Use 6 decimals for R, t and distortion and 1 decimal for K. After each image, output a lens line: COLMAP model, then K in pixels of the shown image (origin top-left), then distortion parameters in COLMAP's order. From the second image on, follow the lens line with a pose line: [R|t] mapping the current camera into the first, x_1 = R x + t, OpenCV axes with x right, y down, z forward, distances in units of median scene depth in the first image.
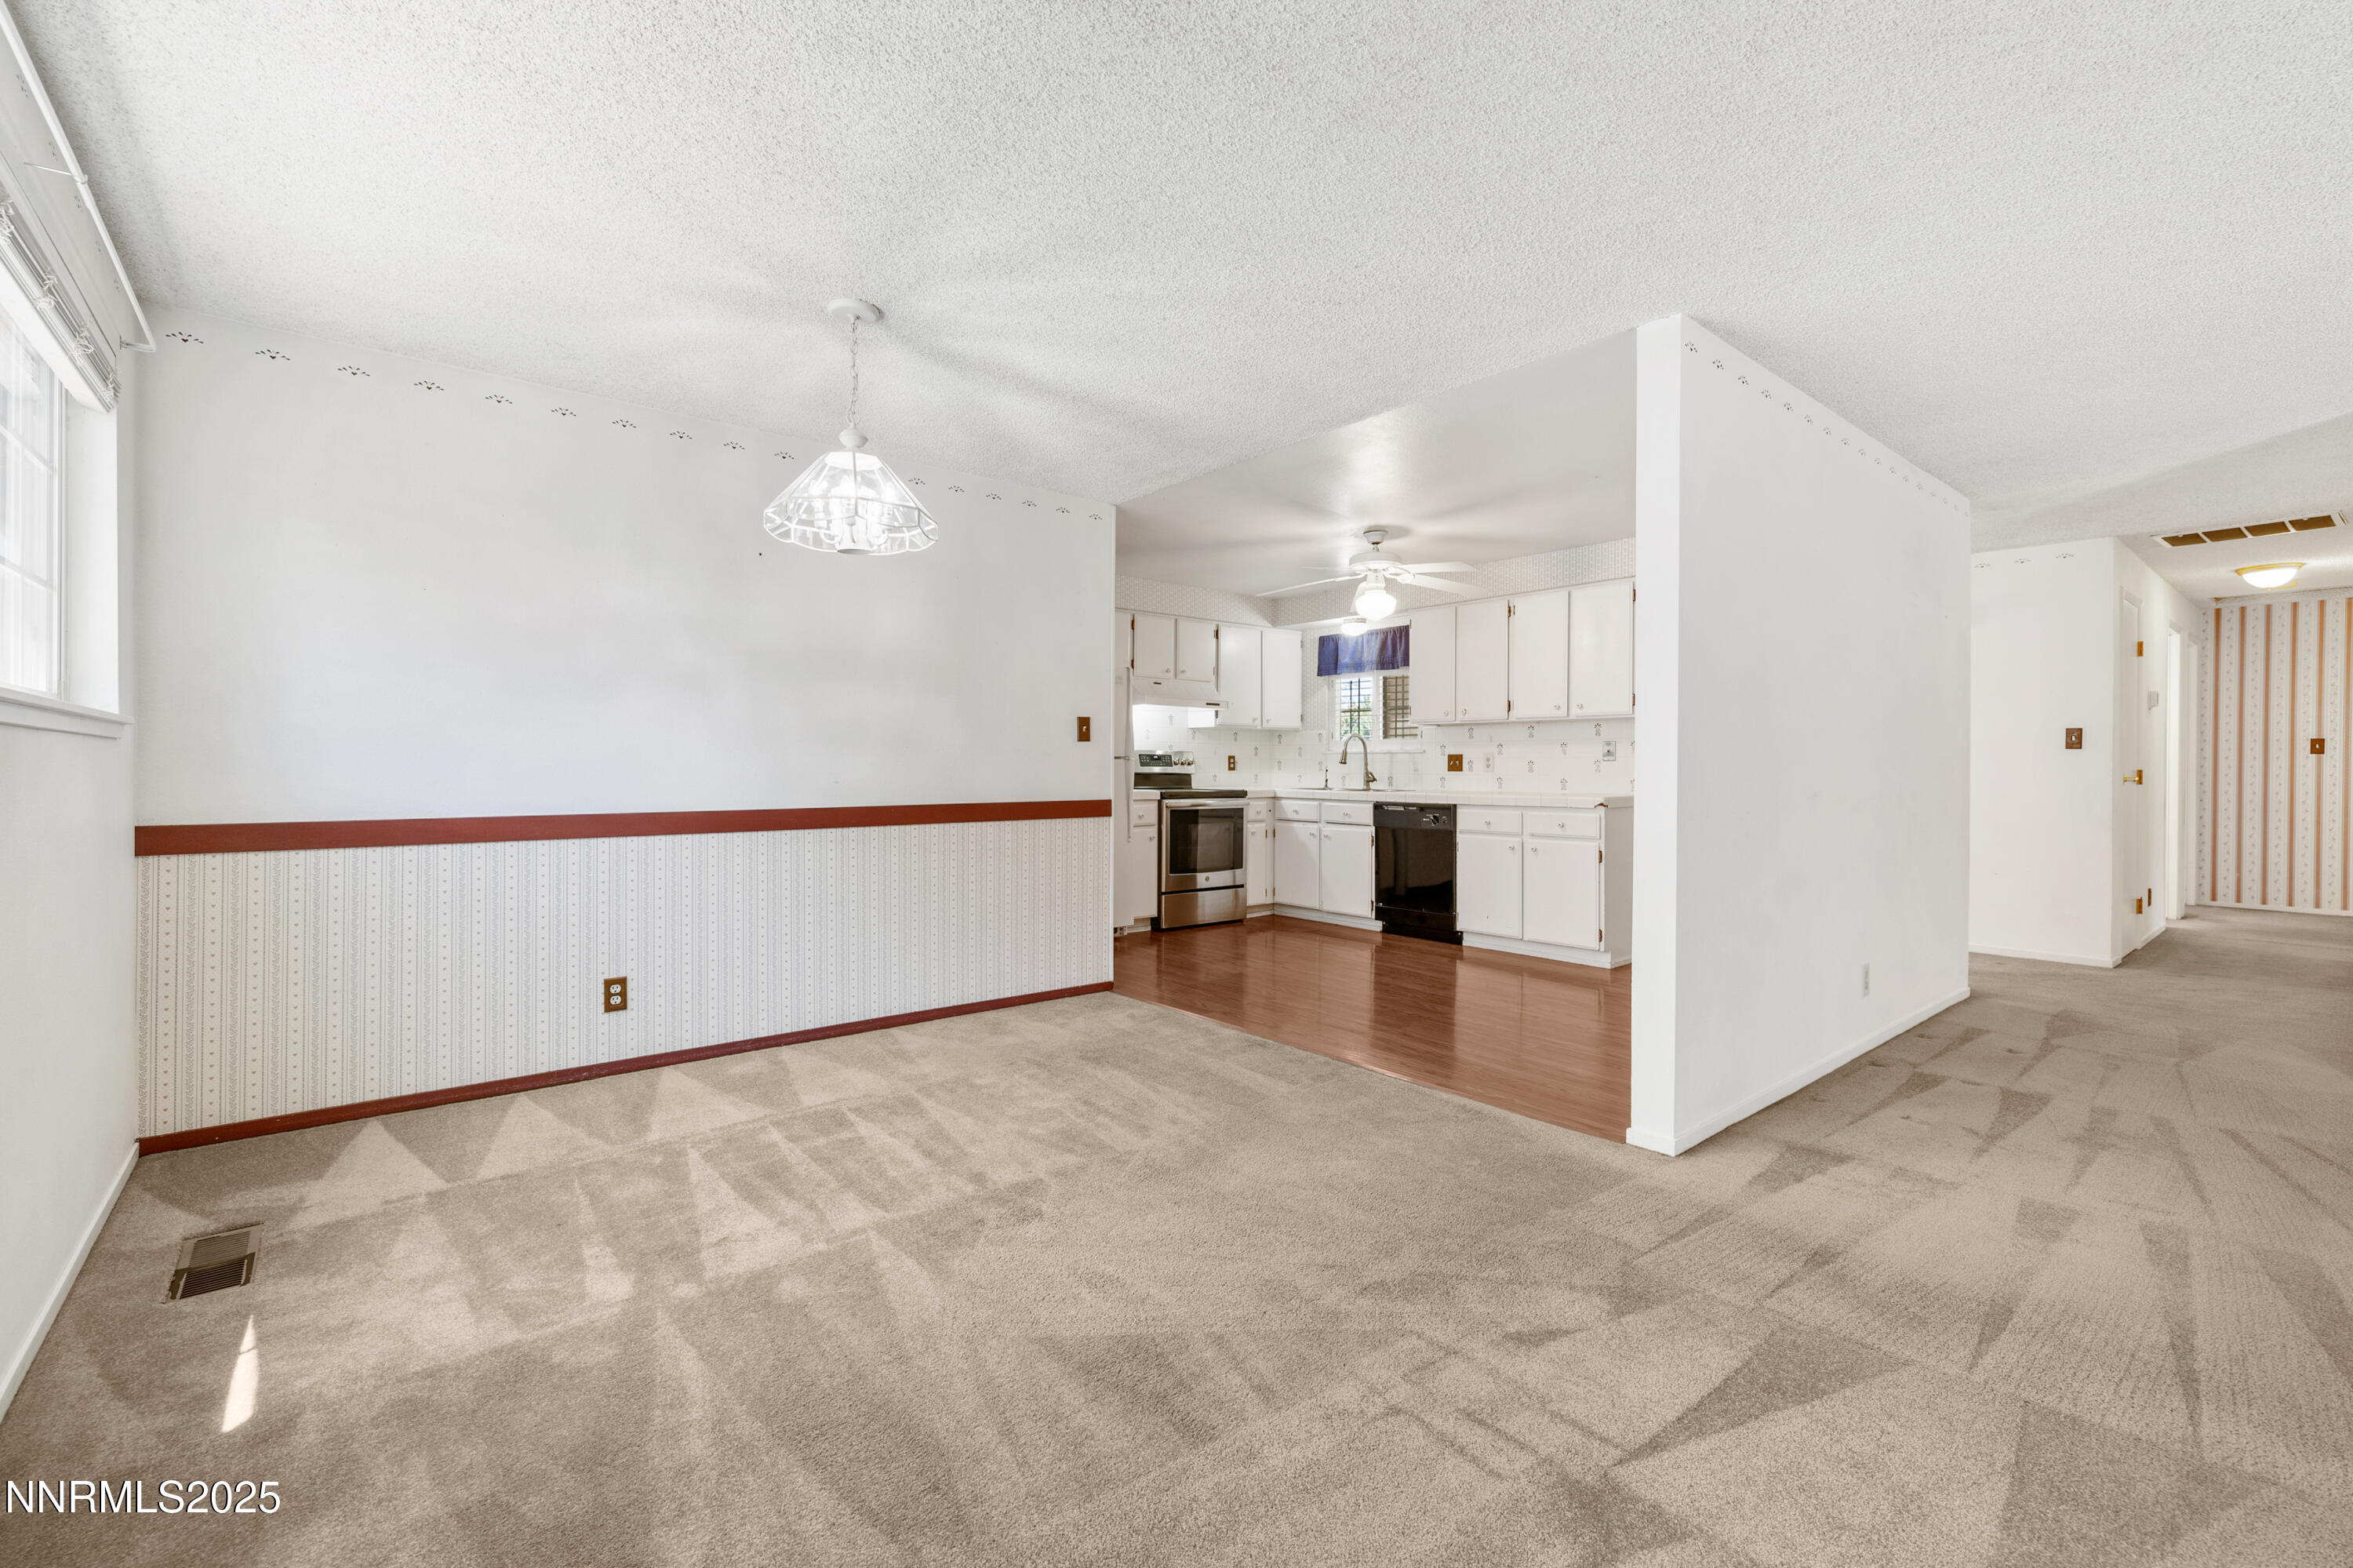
lens RADIAL K [[1016.6, 0, 1212.2], [0, 1016.6, 814.3], [0, 0, 1]] dist [0.001035, 0.000915]
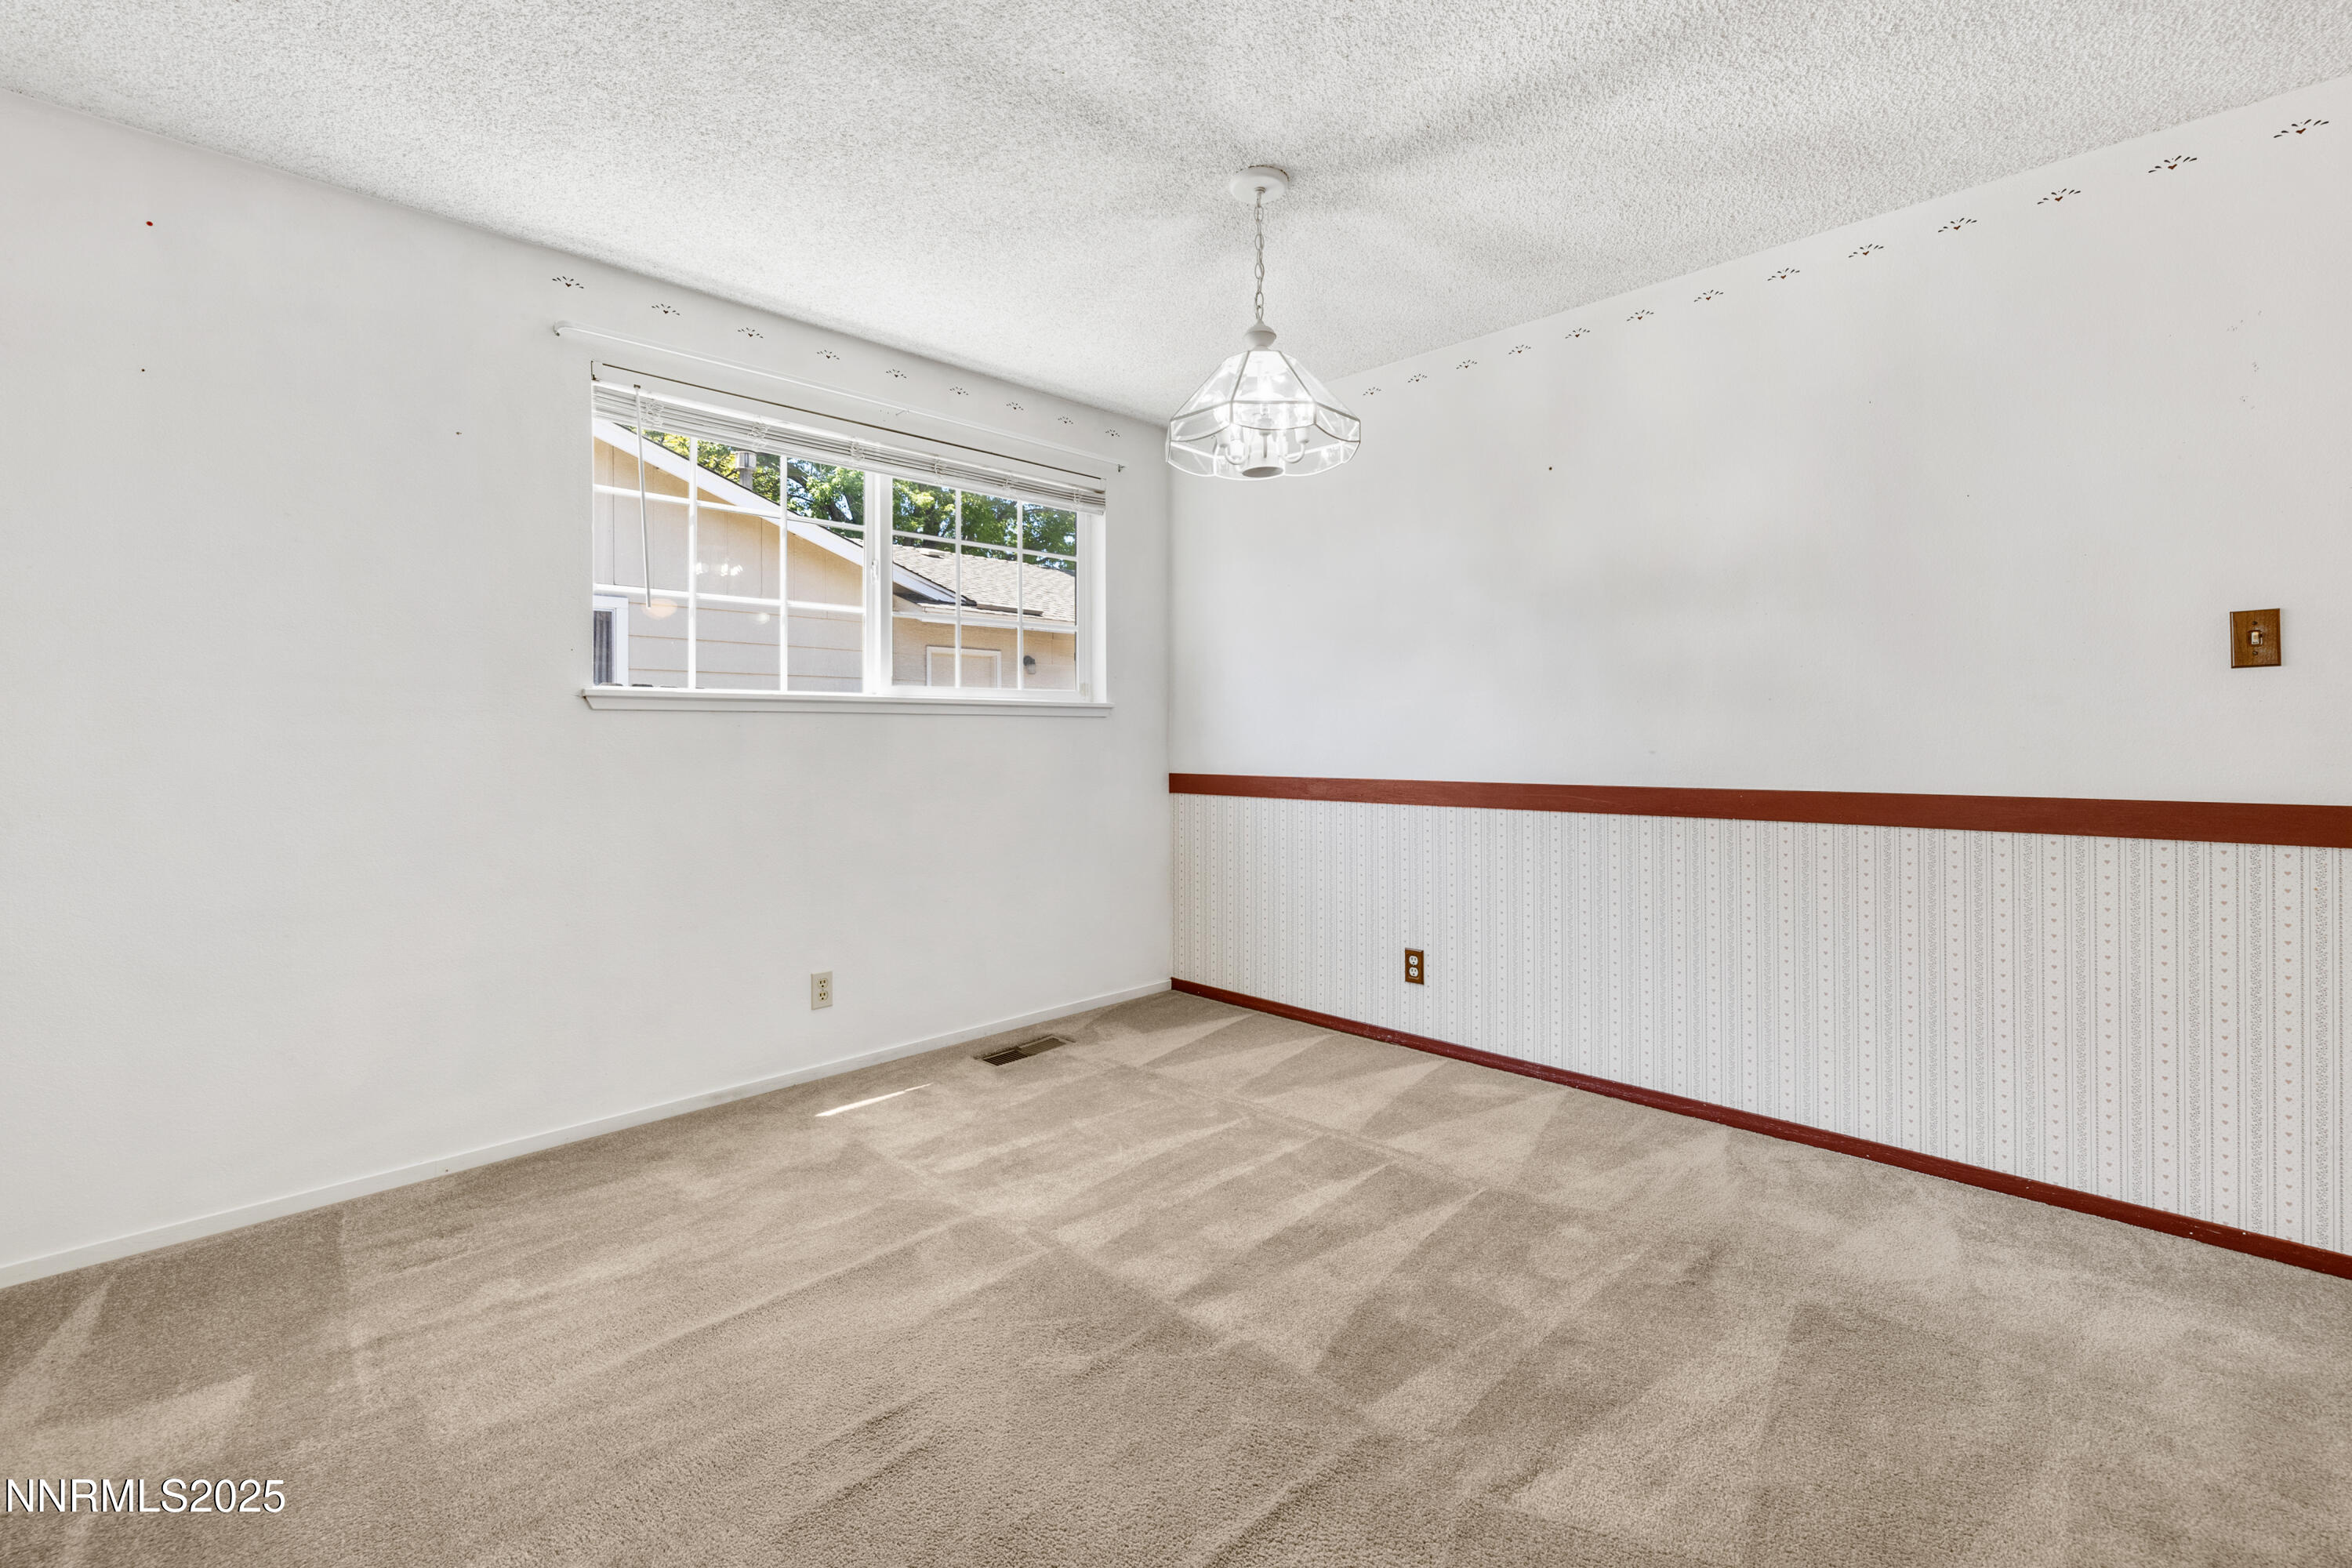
lens RADIAL K [[1016.2, 0, 1148.1], [0, 1016.2, 752.4], [0, 0, 1]] dist [0.001035, 0.000915]
pose [[0.067261, 0.009621, -0.997689, 0.201724], [-0.045904, 0.998924, 0.006538, -0.012408], [0.996679, 0.045359, 0.067631, 0.367656]]
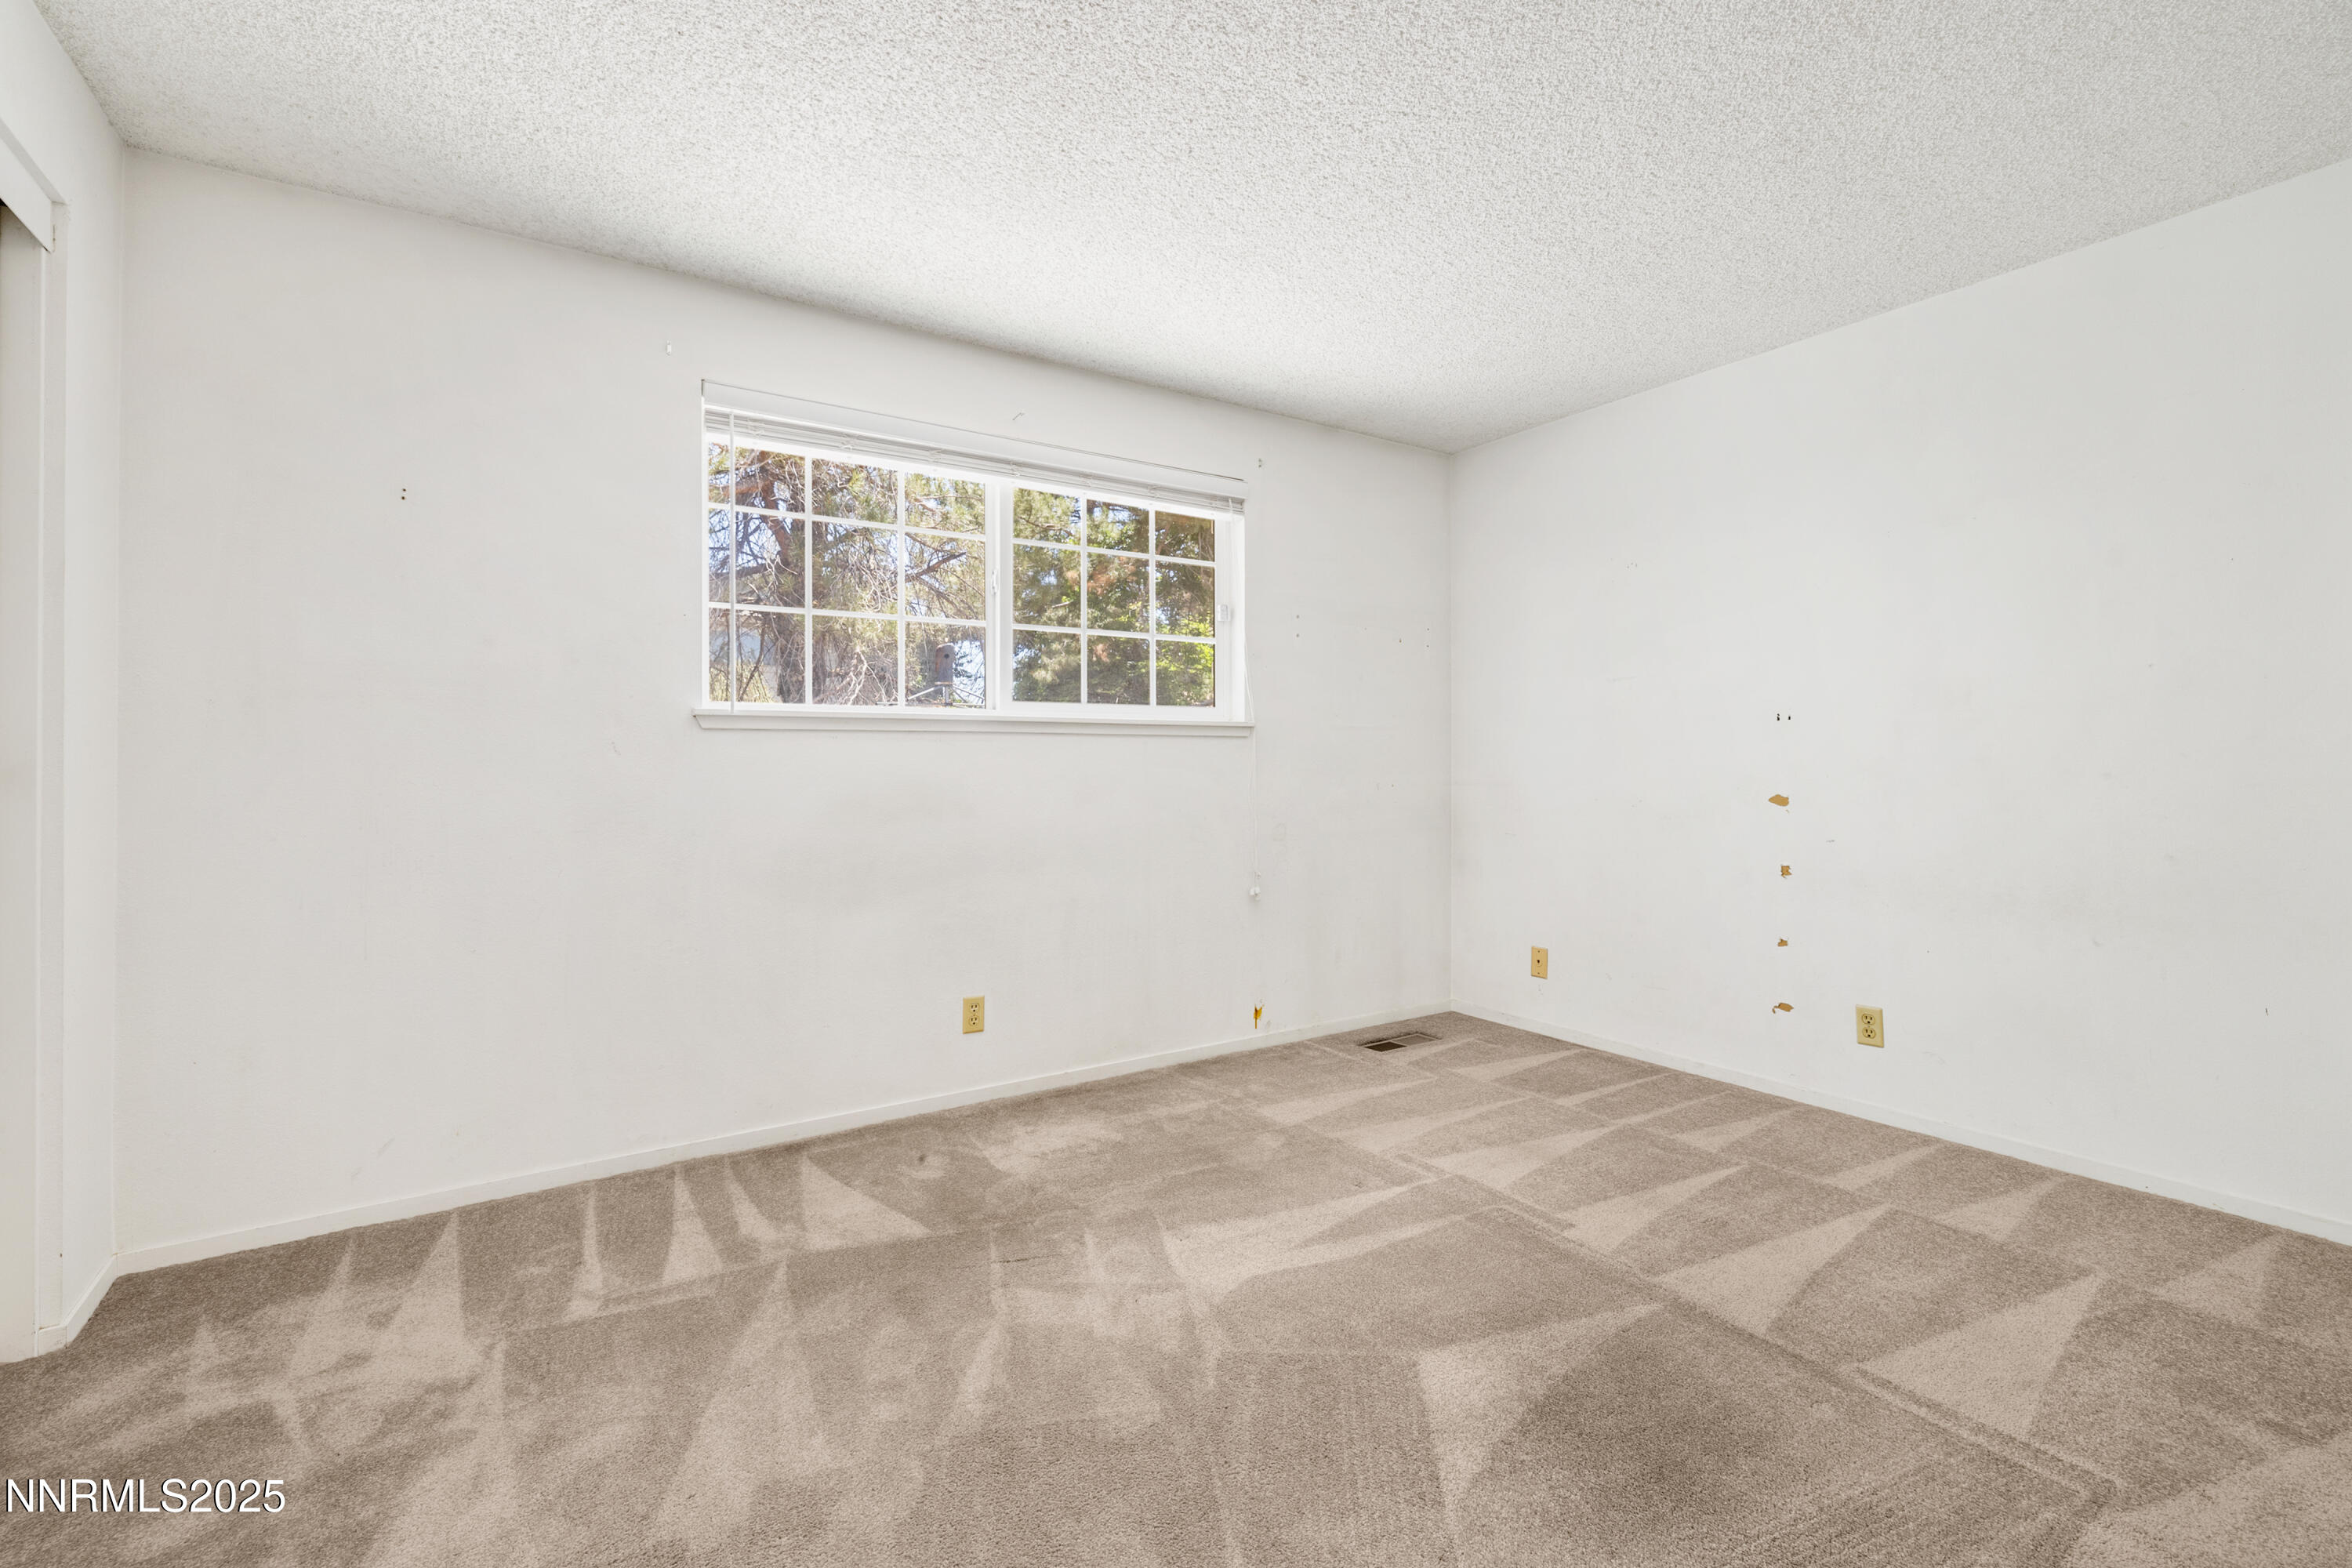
lens RADIAL K [[1016.2, 0, 1179.2], [0, 1016.2, 769.7], [0, 0, 1]] dist [0.001035, 0.000915]
pose [[-0.135154, 0.003697, -0.990818, 0.169914], [-0.049372, 0.998726, 0.010461, -0.014087], [0.989594, 0.050333, -0.134800, 0.406029]]
